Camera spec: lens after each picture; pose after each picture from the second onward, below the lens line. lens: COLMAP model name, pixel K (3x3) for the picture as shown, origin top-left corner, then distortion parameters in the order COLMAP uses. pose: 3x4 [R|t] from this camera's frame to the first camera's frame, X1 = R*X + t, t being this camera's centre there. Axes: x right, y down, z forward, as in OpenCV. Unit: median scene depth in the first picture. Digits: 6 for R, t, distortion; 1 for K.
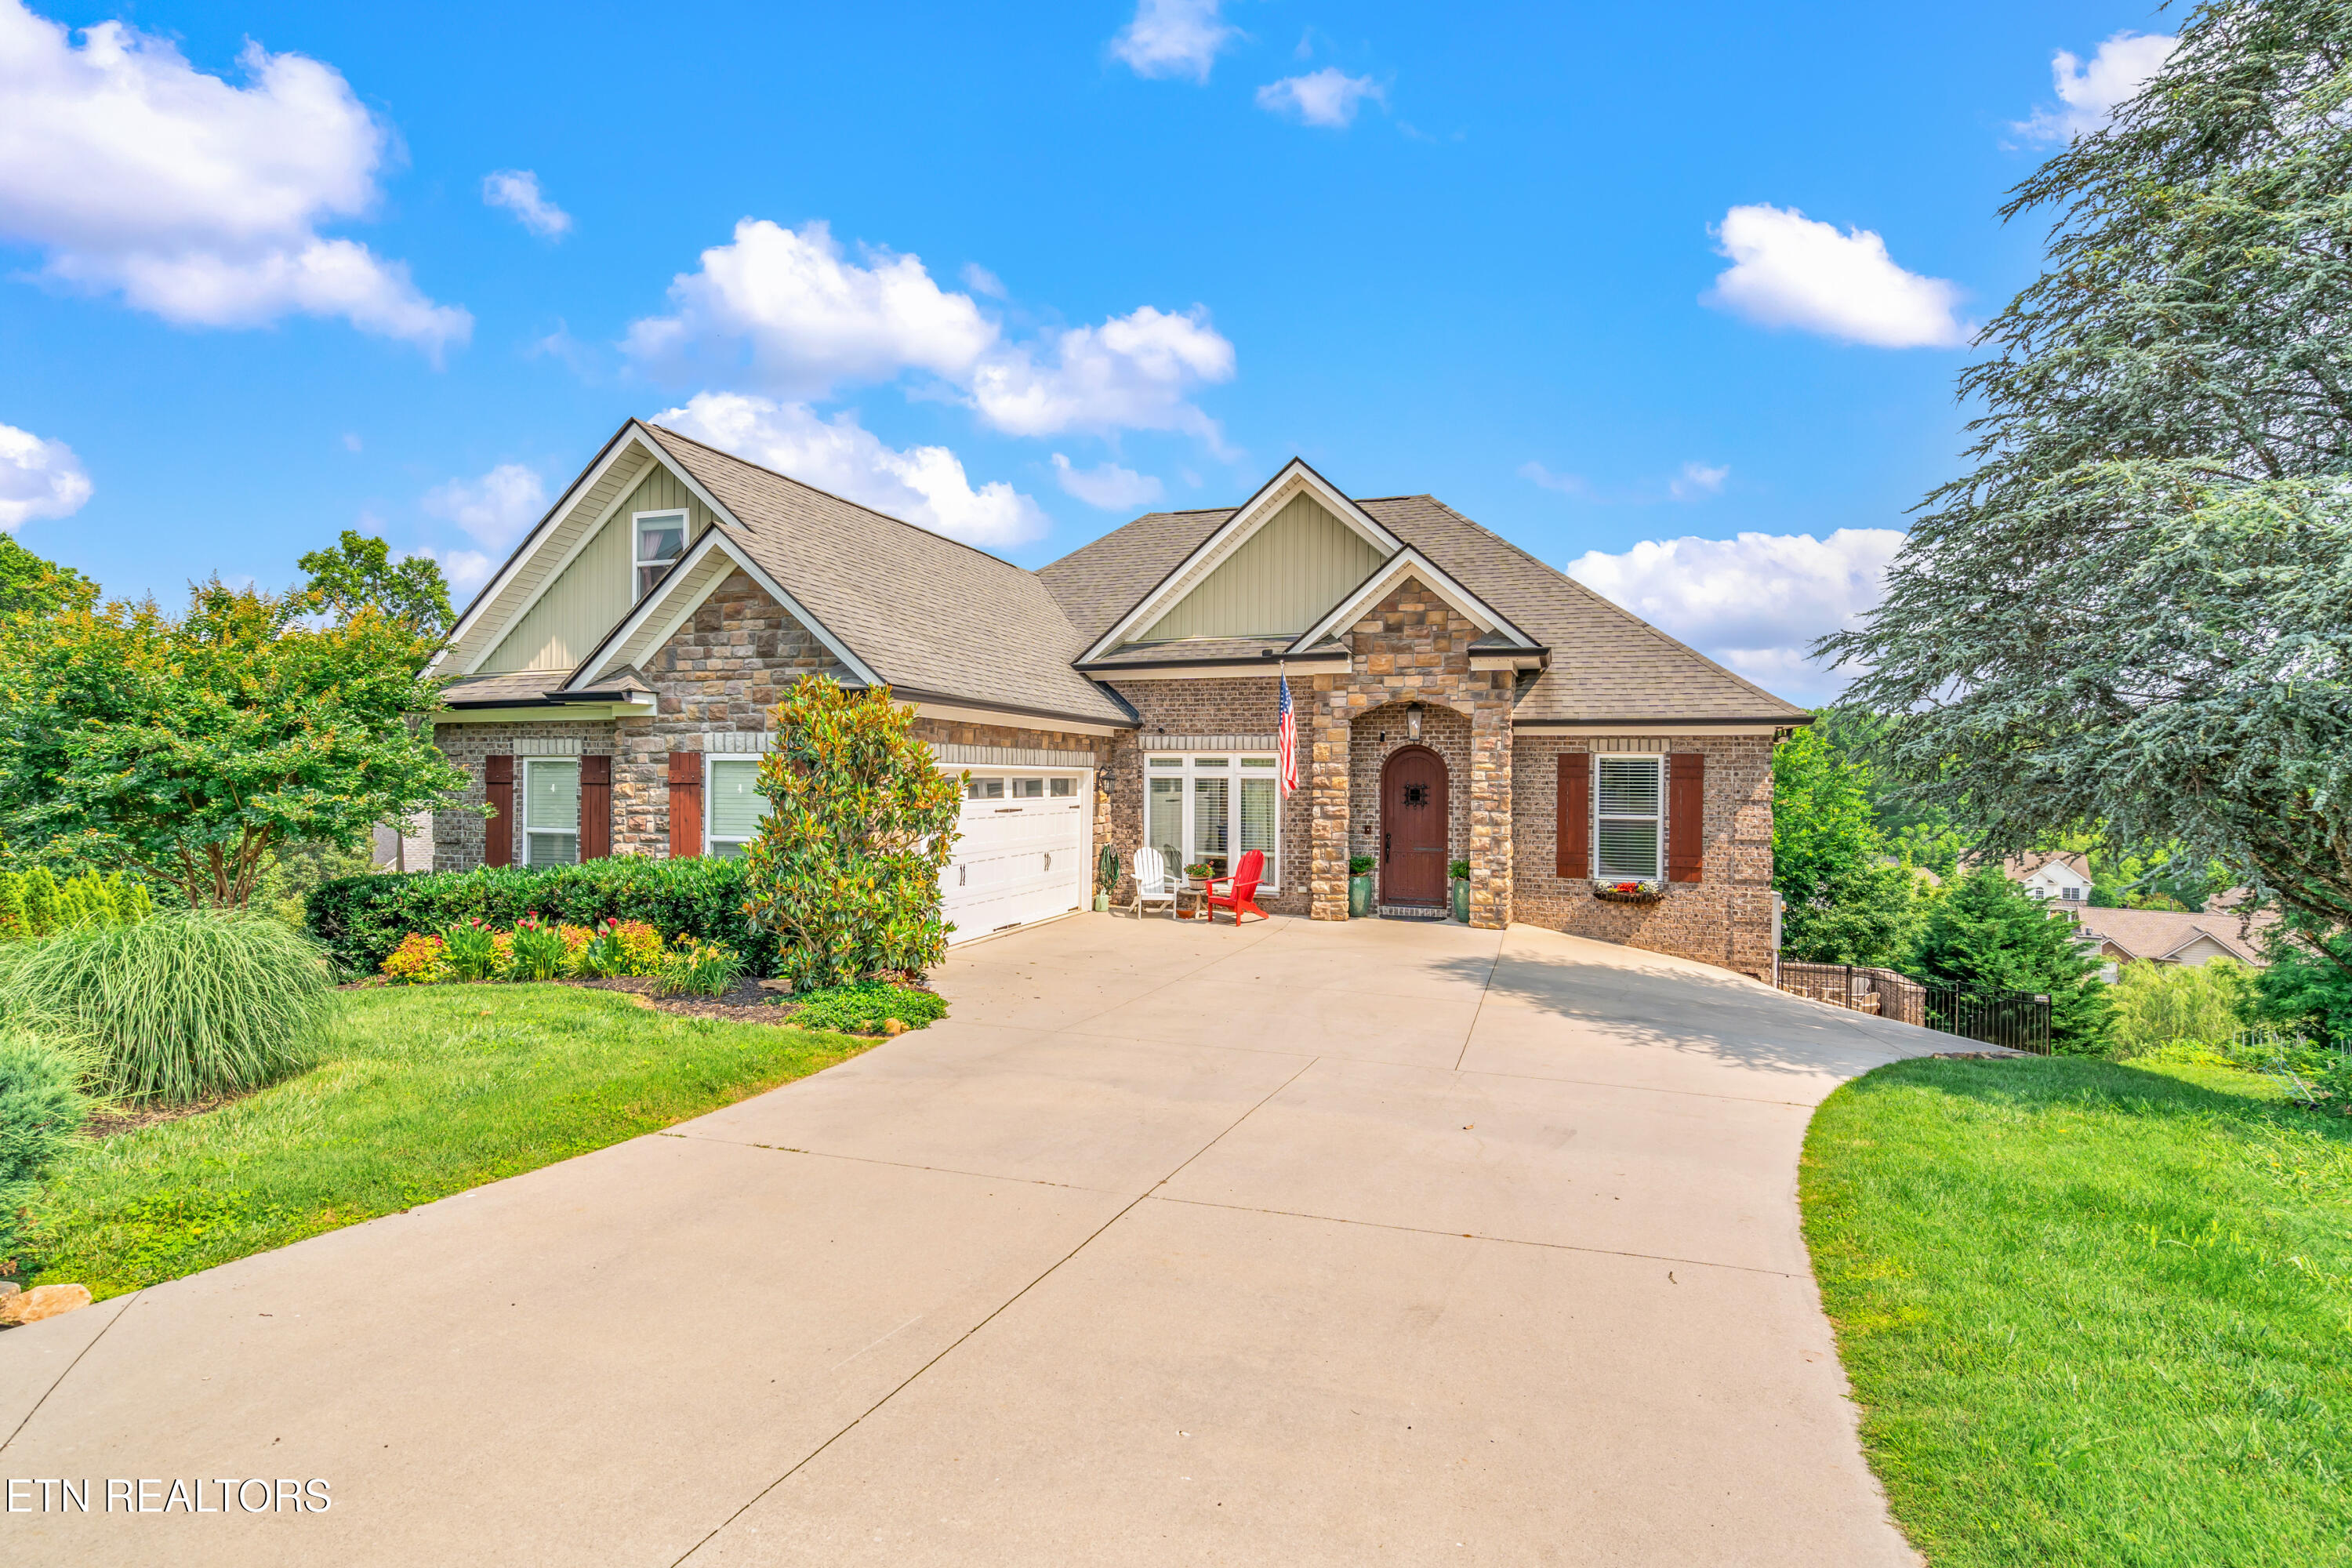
lens RADIAL K [[1138.5, 0, 1175.6], [0, 1138.5, 777.9], [0, 0, 1]] dist [0.005005, 0.001830]
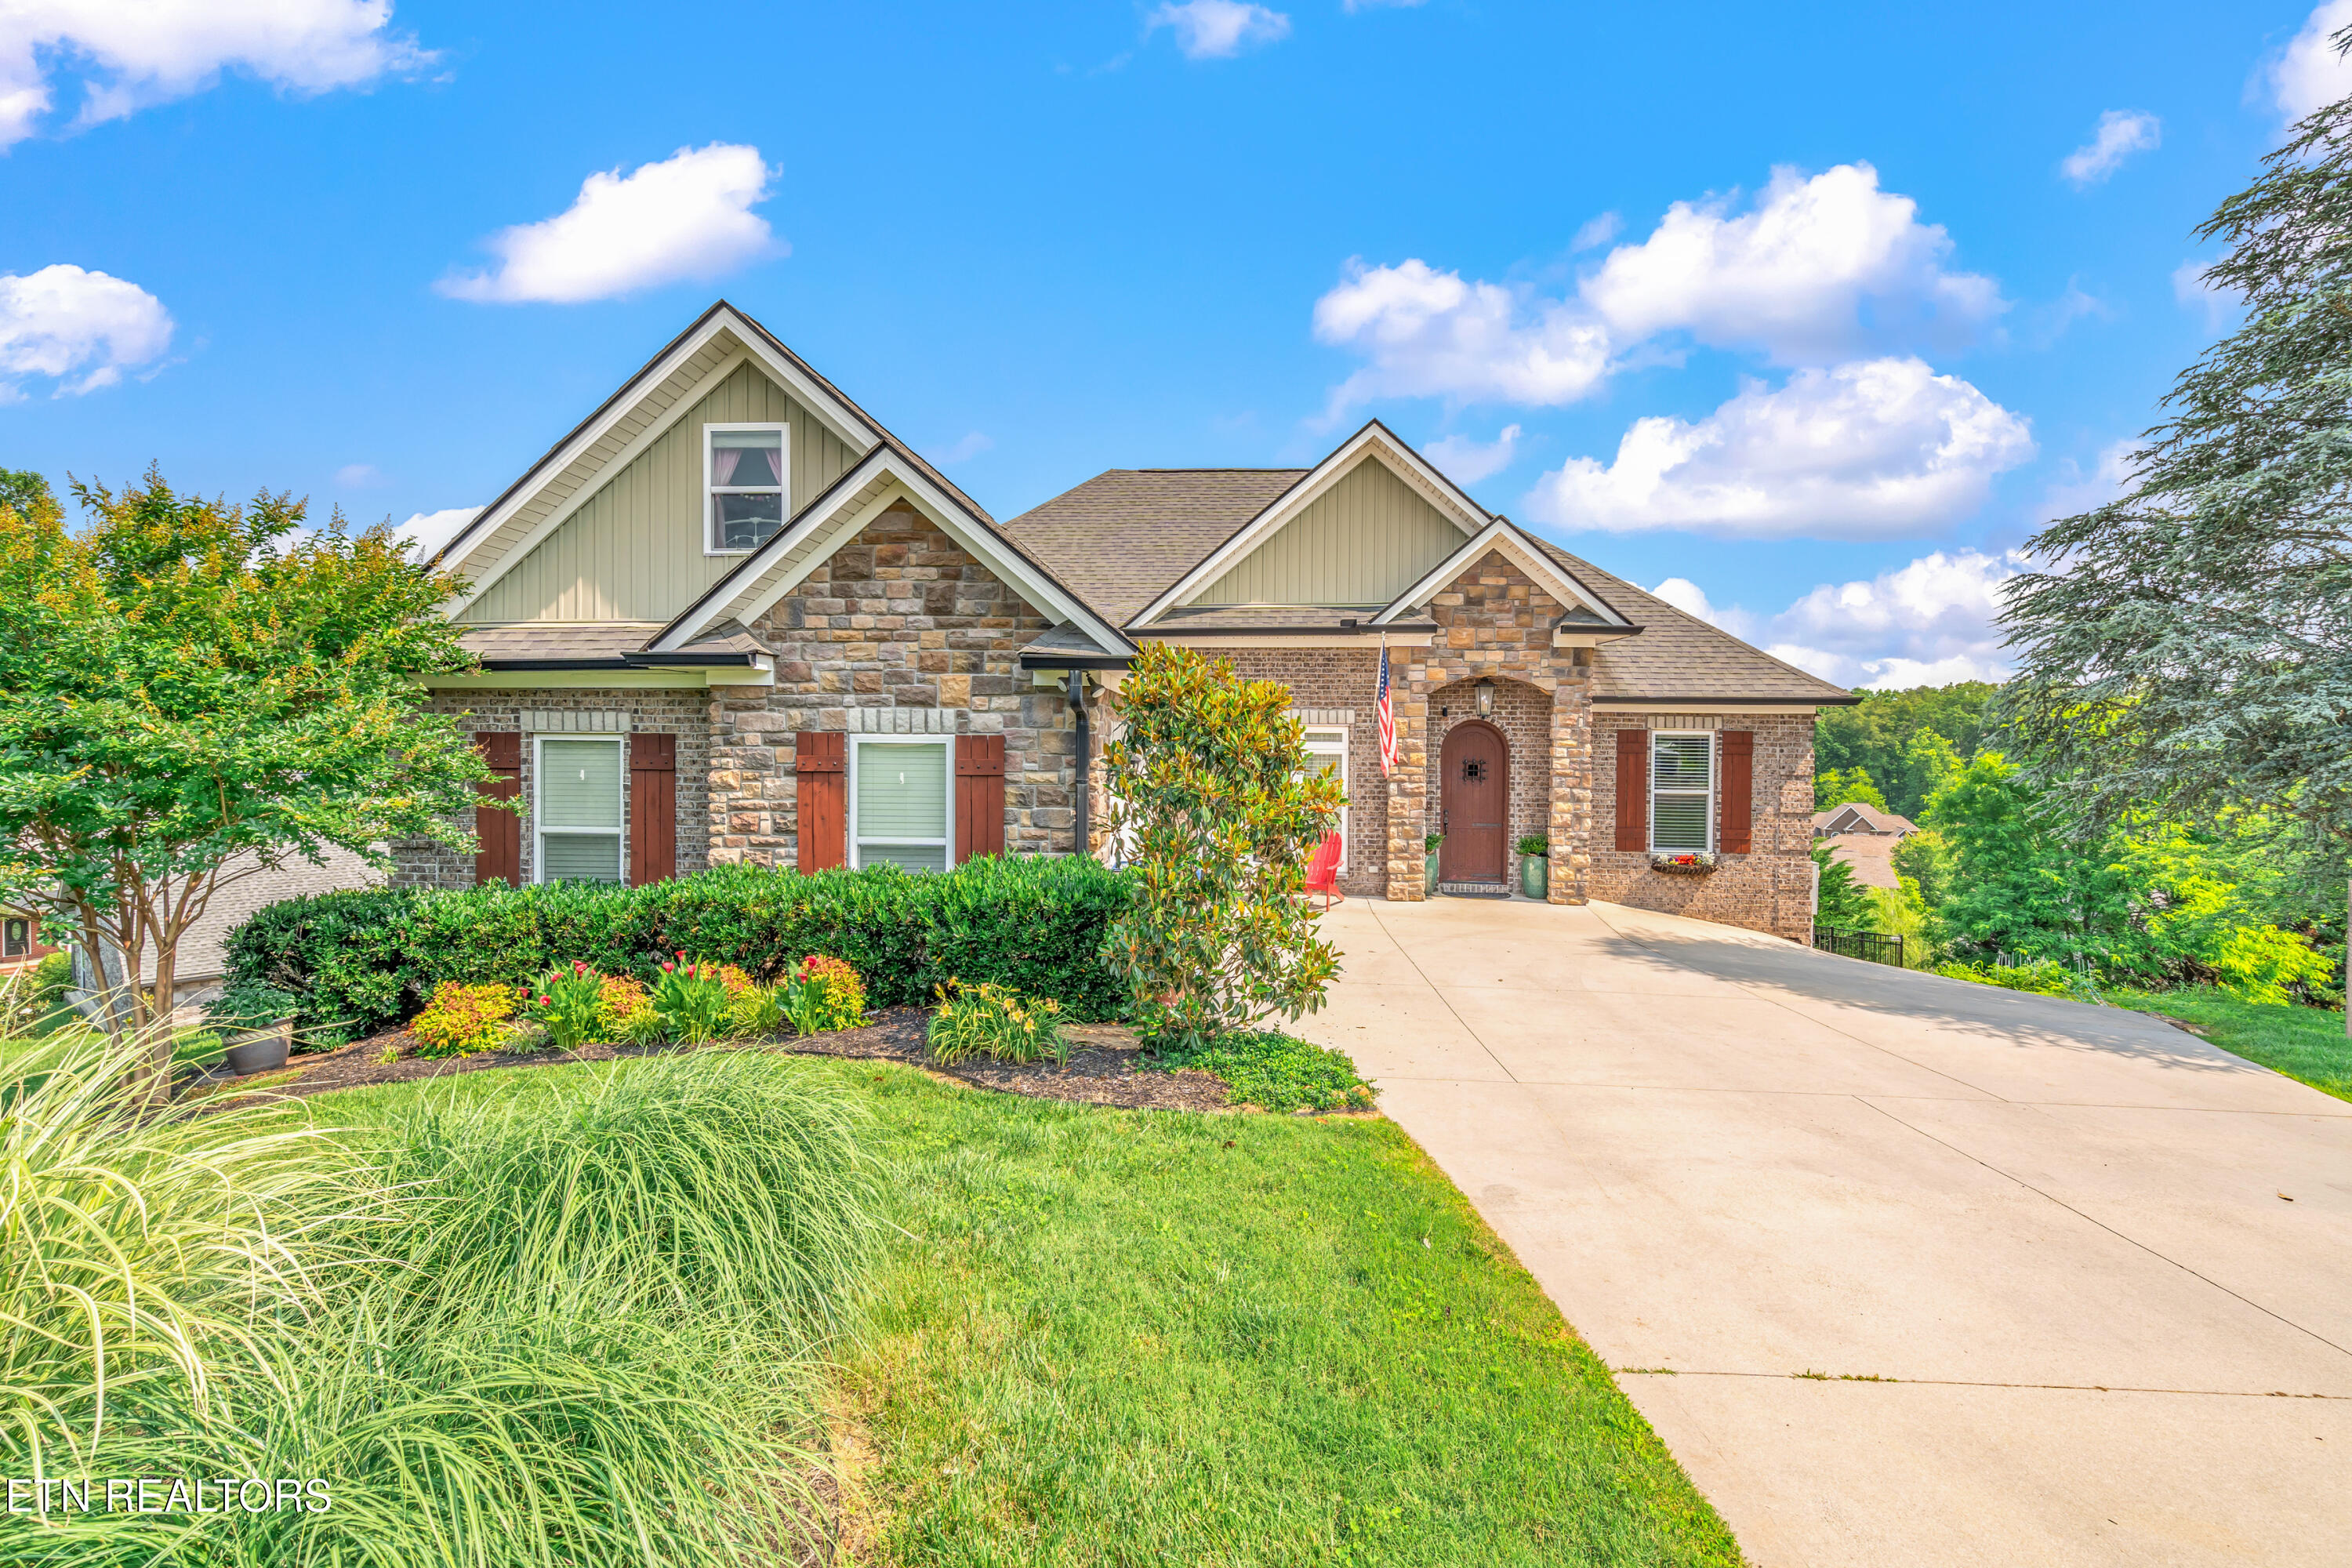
lens RADIAL K [[1074.9, 0, 1161.8], [0, 1074.9, 749.6], [0, 0, 1]] dist [-0.001692, 0.001352]
pose [[0.967137, -0.001673, 0.254250, -0.308187], [-0.002070, 0.999893, 0.014456, -0.017012], [-0.254247, -0.014508, 0.967031, 0.173665]]
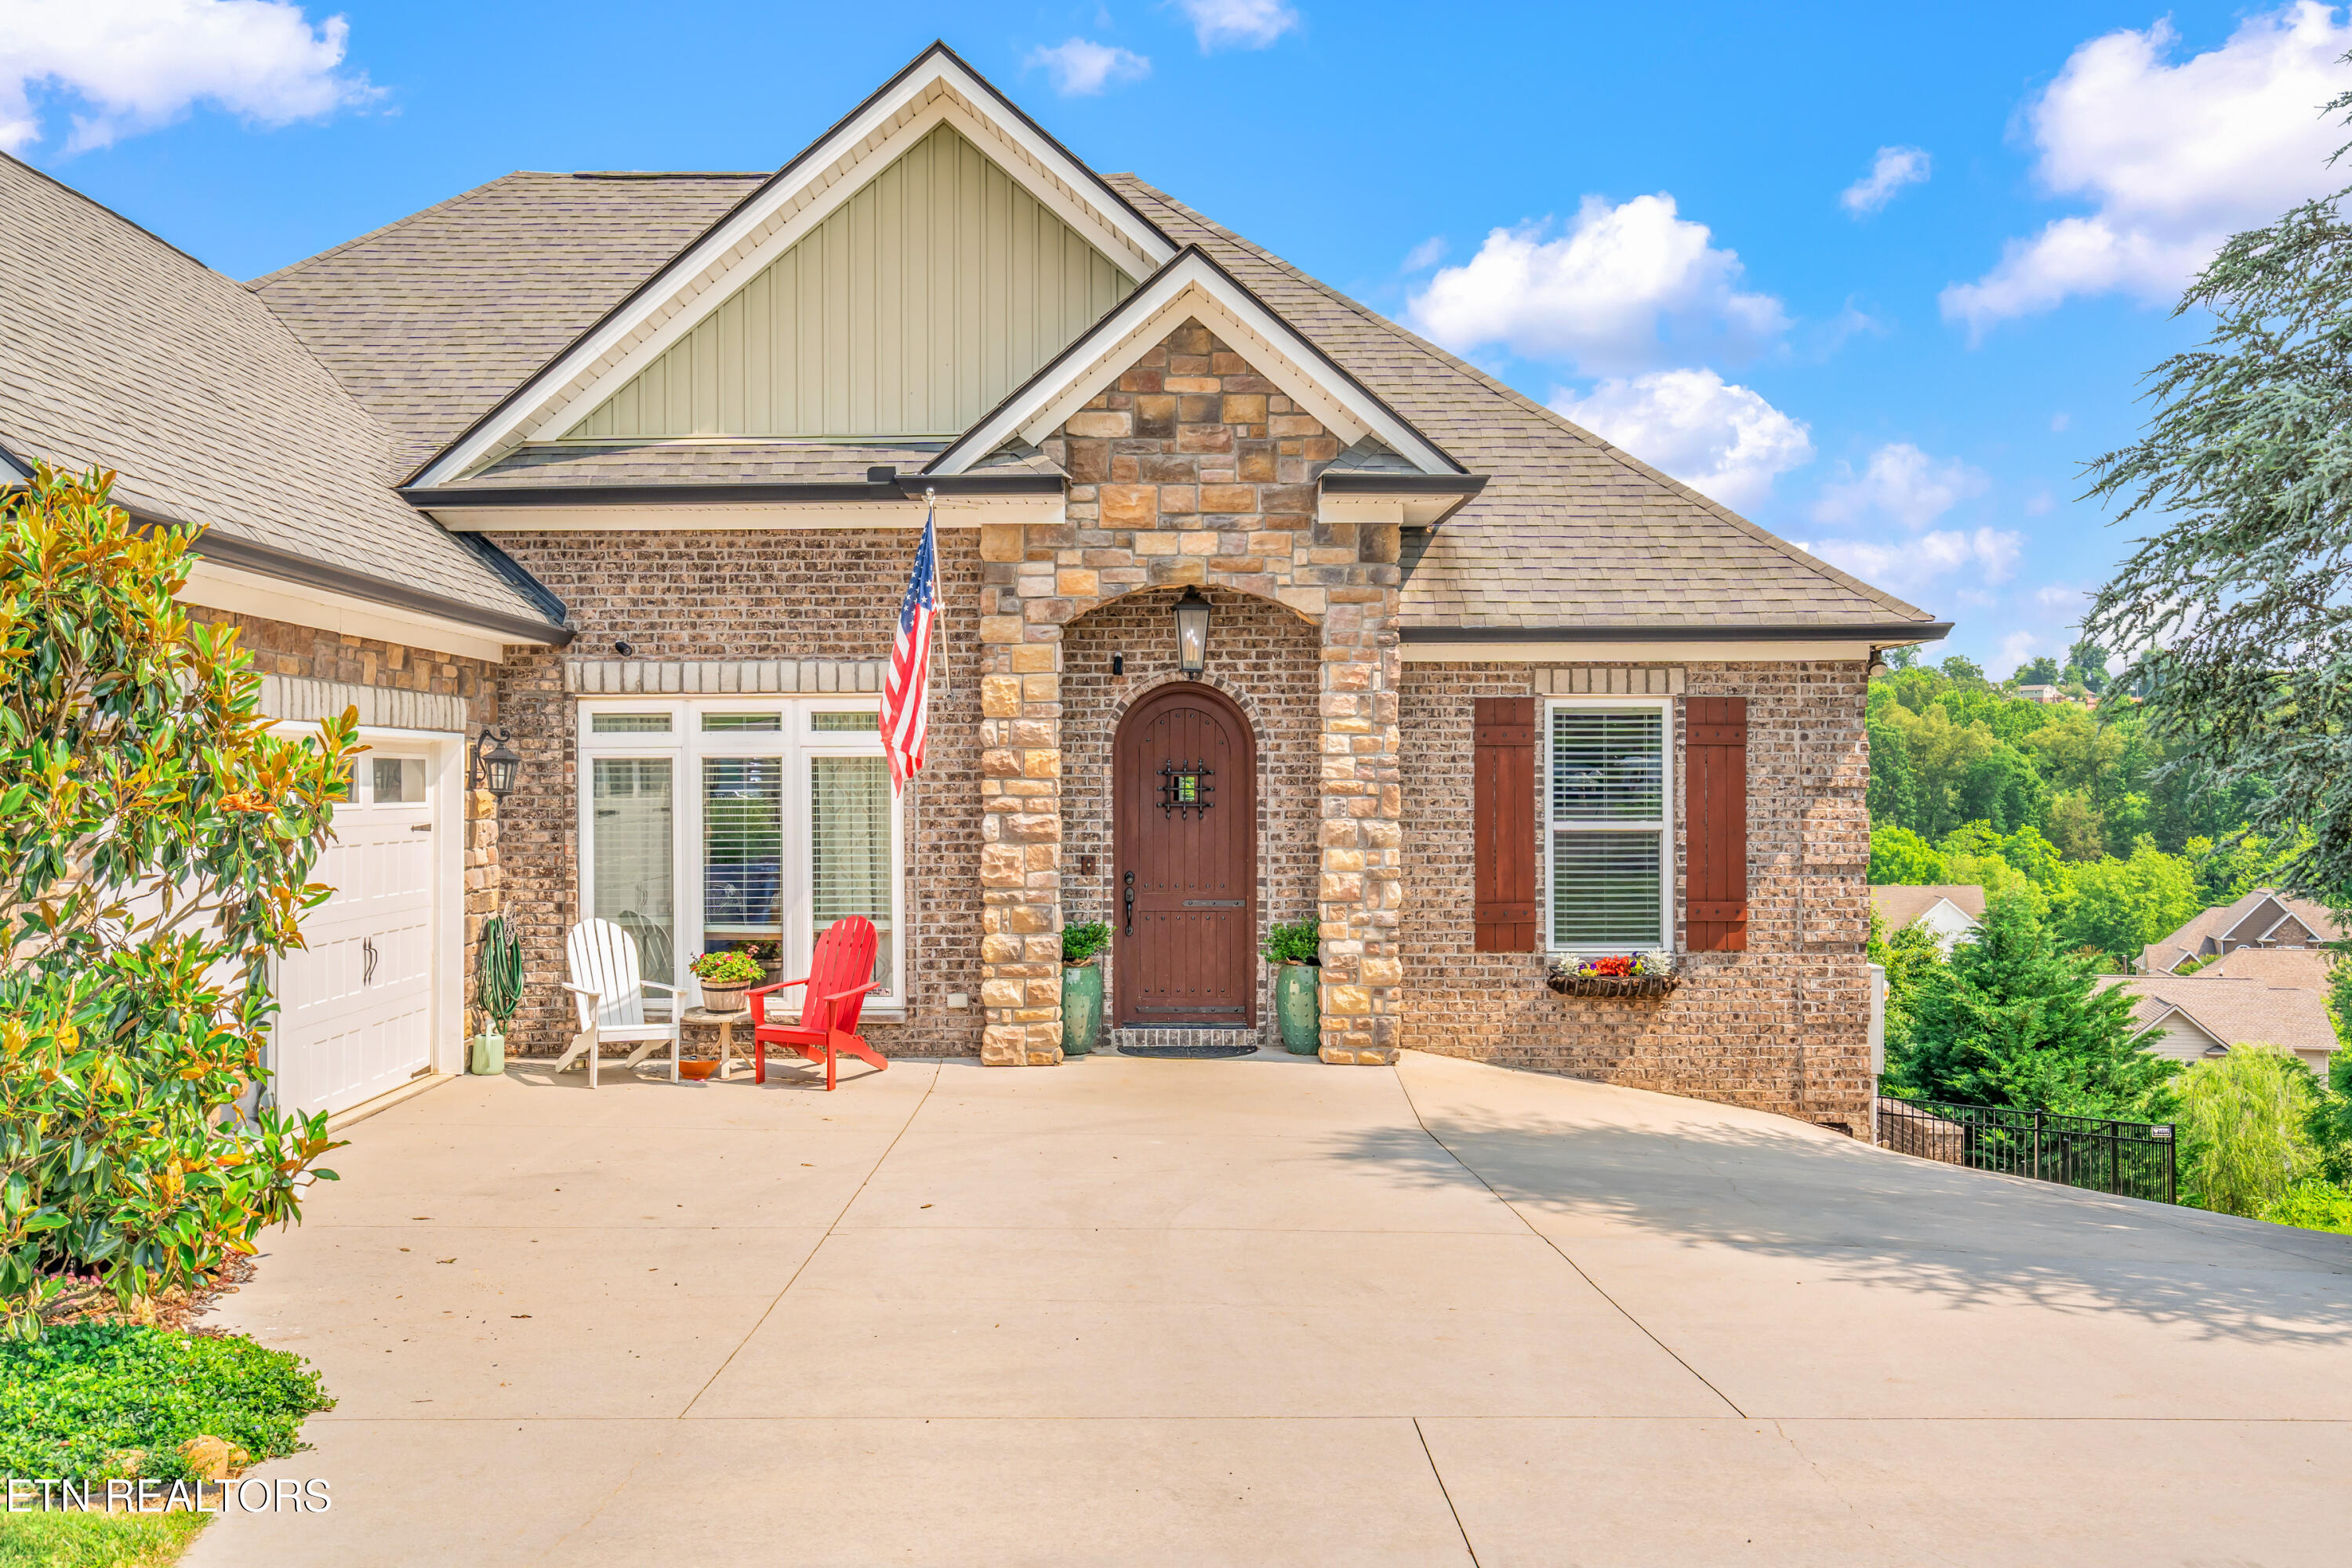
lens RADIAL K [[2190.2, 0, 1163.6], [0, 2190.2, 775.0], [0, 0, 1]] dist [0.003422, 0.000000]
pose [[0.943053, -0.010990, 0.332461, -0.104752], [0.012105, 0.999926, -0.001284, 0.011083], [-0.332422, 0.005235, 0.943116, 0.159137]]
